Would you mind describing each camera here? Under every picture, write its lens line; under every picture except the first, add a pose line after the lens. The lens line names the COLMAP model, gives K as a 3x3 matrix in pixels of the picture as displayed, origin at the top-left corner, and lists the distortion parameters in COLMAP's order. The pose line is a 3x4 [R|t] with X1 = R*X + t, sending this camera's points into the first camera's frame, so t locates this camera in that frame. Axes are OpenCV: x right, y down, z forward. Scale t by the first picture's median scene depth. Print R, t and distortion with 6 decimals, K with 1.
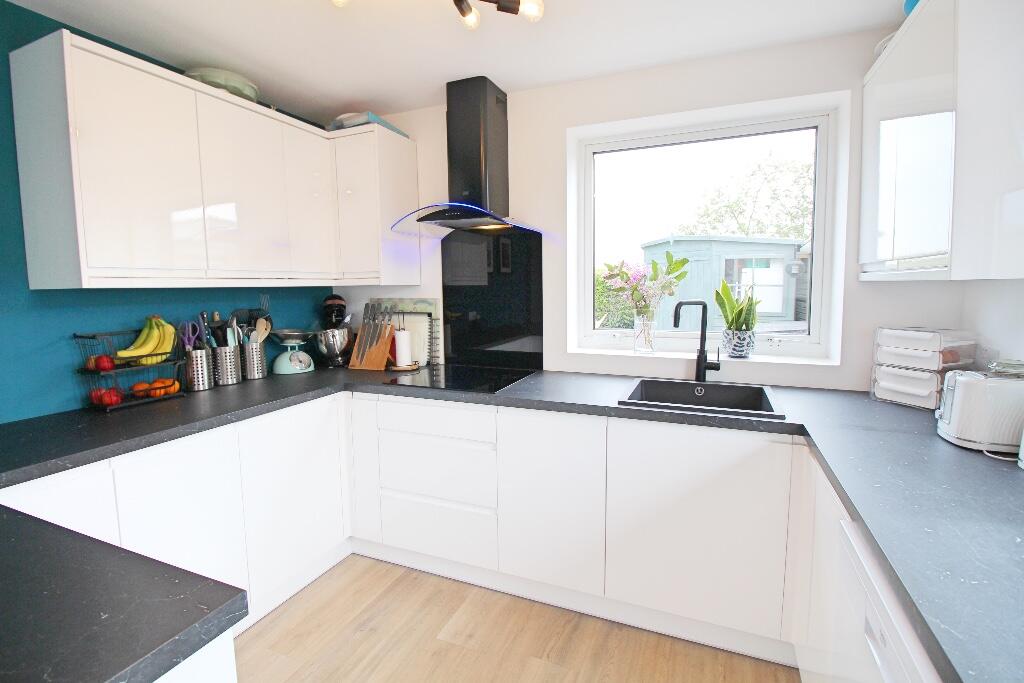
lens RADIAL K [[473.7, 0, 514.9], [0, 473.7, 331.2], [0, 0, 1]] dist [-0.001791, -0.008369]
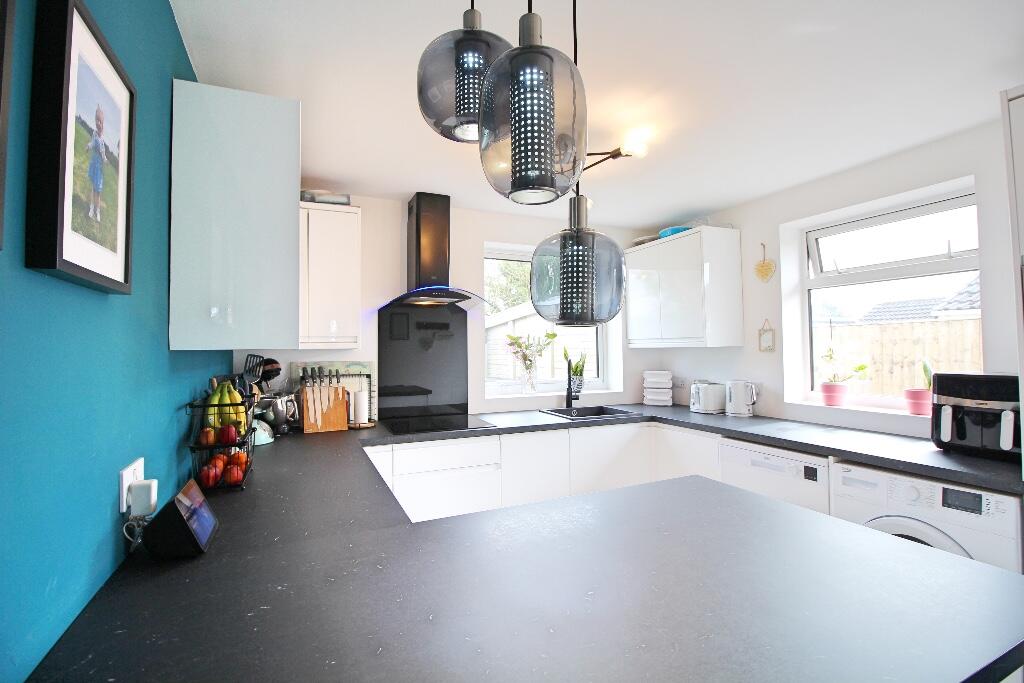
lens RADIAL K [[473.7, 0, 514.9], [0, 473.7, 331.2], [0, 0, 1]] dist [-0.001791, -0.008369]
pose [[0.680205, 0.032888, 0.732283, -0.943511], [0.070240, 0.991472, -0.109774, 0.008858], [-0.729648, 0.126105, 0.672094, -0.006228]]
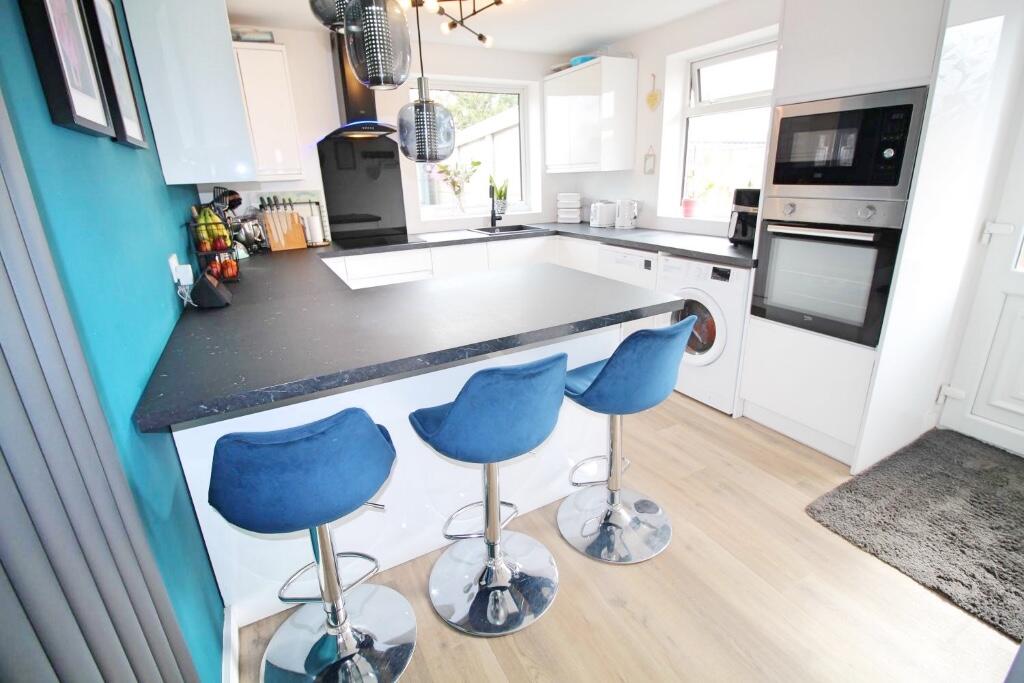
lens RADIAL K [[473.7, 0, 514.9], [0, 473.7, 331.2], [0, 0, 1]] dist [-0.001791, -0.008369]
pose [[0.625905, -0.252612, 0.737855, -1.113756], [0.097634, 0.964027, 0.247224, 0.044779], [-0.773764, -0.082699, 0.628053, -0.348372]]
